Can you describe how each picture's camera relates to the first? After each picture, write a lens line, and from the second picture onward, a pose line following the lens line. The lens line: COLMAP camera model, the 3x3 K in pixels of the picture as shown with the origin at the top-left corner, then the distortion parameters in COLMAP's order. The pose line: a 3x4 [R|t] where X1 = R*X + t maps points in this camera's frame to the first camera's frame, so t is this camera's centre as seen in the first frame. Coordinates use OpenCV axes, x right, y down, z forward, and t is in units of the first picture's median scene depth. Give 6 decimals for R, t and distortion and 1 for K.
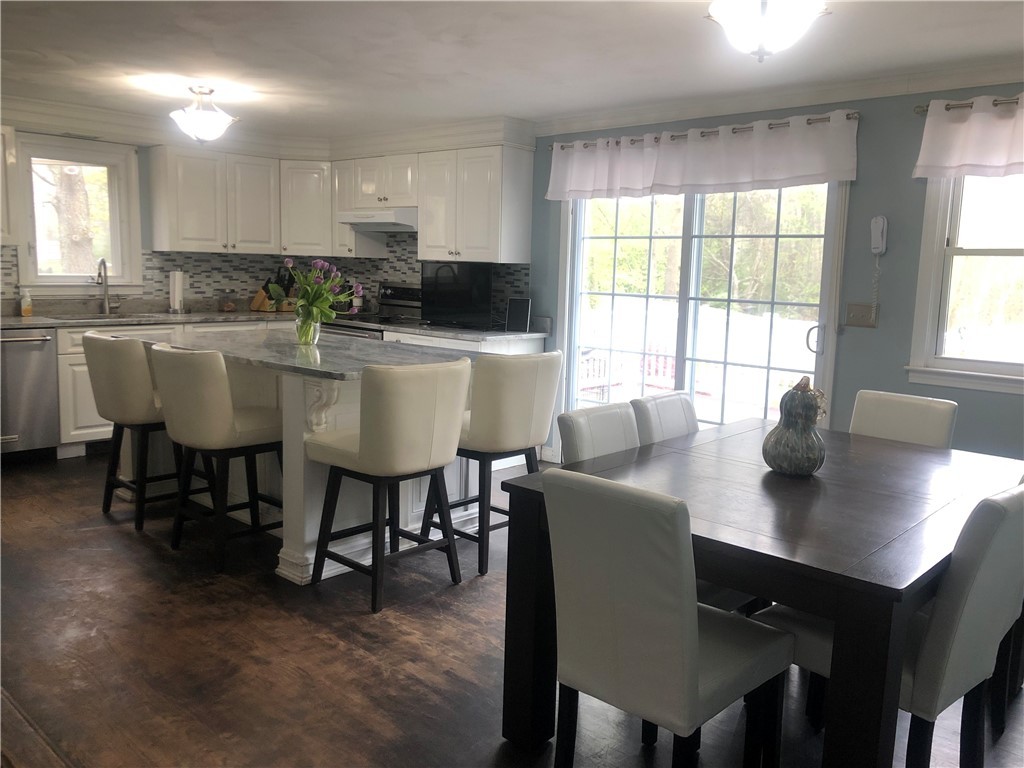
lens RADIAL K [[846.7, 0, 512.3], [0, 846.7, 379.5], [0, 0, 1]] dist [0.030698, -0.023347]
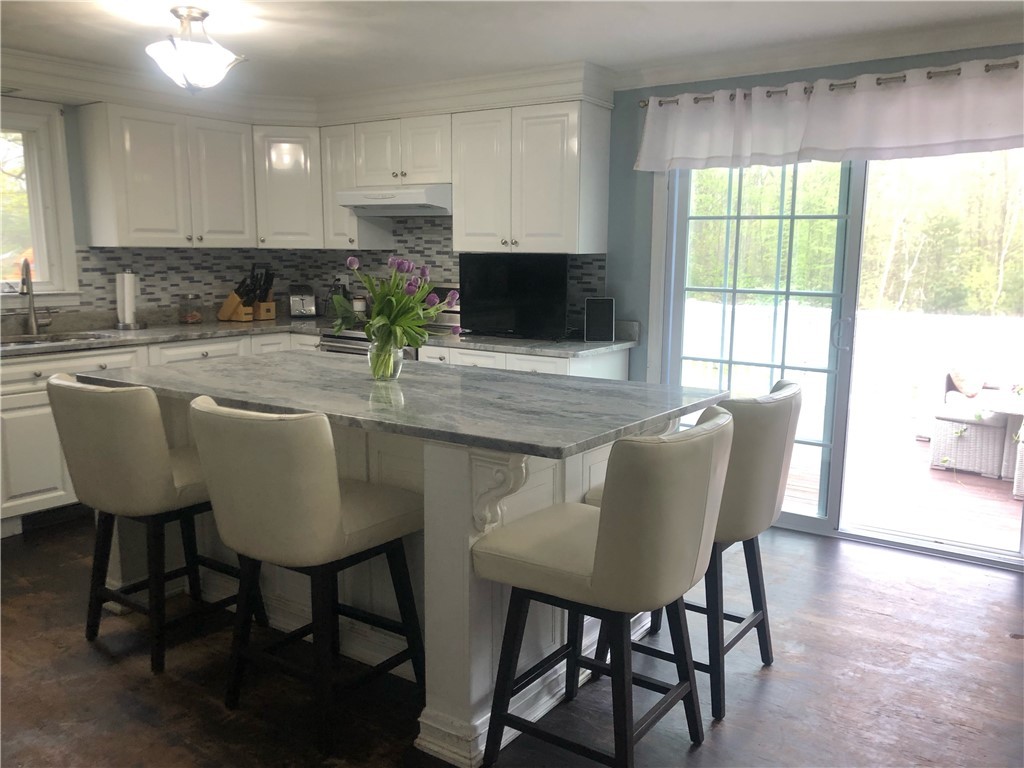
lens RADIAL K [[846.7, 0, 518.2], [0, 846.7, 391.2], [0, 0, 1]] dist [0.030698, -0.023347]
pose [[0.989619, -0.042828, 0.137184, -0.201897], [0.038483, 0.998675, 0.034169, -0.045135], [-0.138465, -0.028535, 0.989956, 0.257310]]
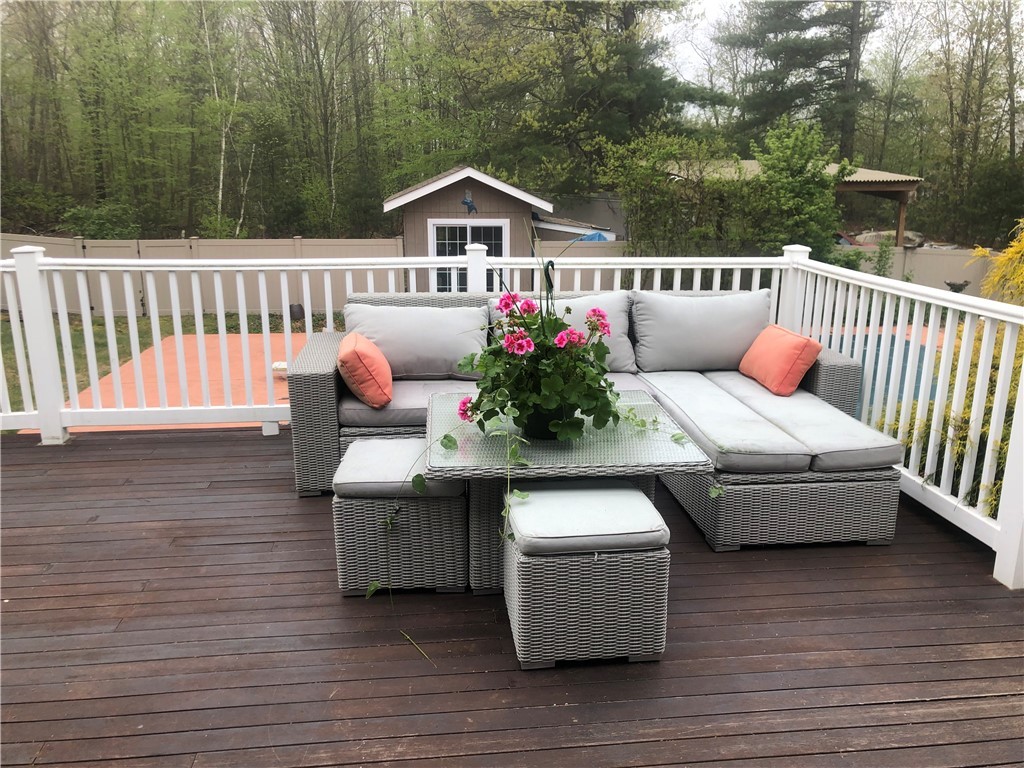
lens RADIAL K [[846.7, 0, 512.3], [0, 846.7, 386.8], [0, 0, 1]] dist [0.030698, -0.023347]
pose [[0.647662, -0.221179, 0.729118, 0.206225], [0.124522, 0.974799, 0.185096, -0.104861], [-0.751683, -0.029089, 0.658882, 0.882434]]
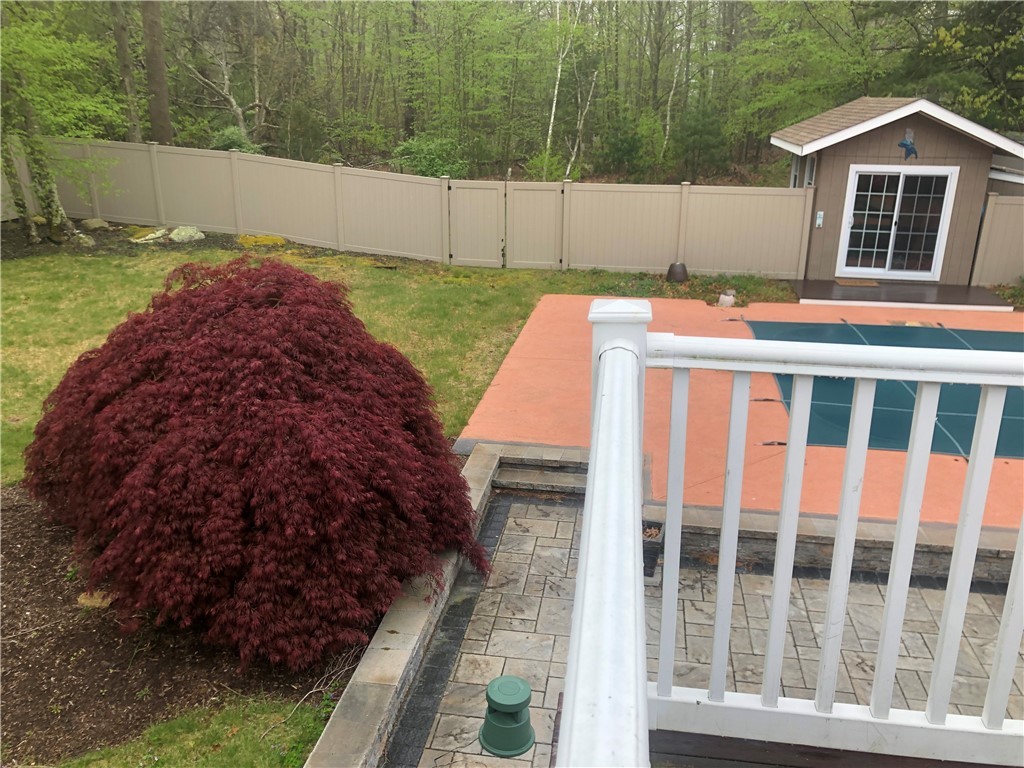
lens RADIAL K [[846.7, 0, 514.7], [0, 846.7, 383.5], [0, 0, 1]] dist [0.030698, -0.023347]
pose [[0.817820, -0.206566, 0.537123, 0.092021], [0.096275, 0.969314, 0.226190, -0.226133], [-0.567364, -0.133271, 0.812611, 1.764046]]
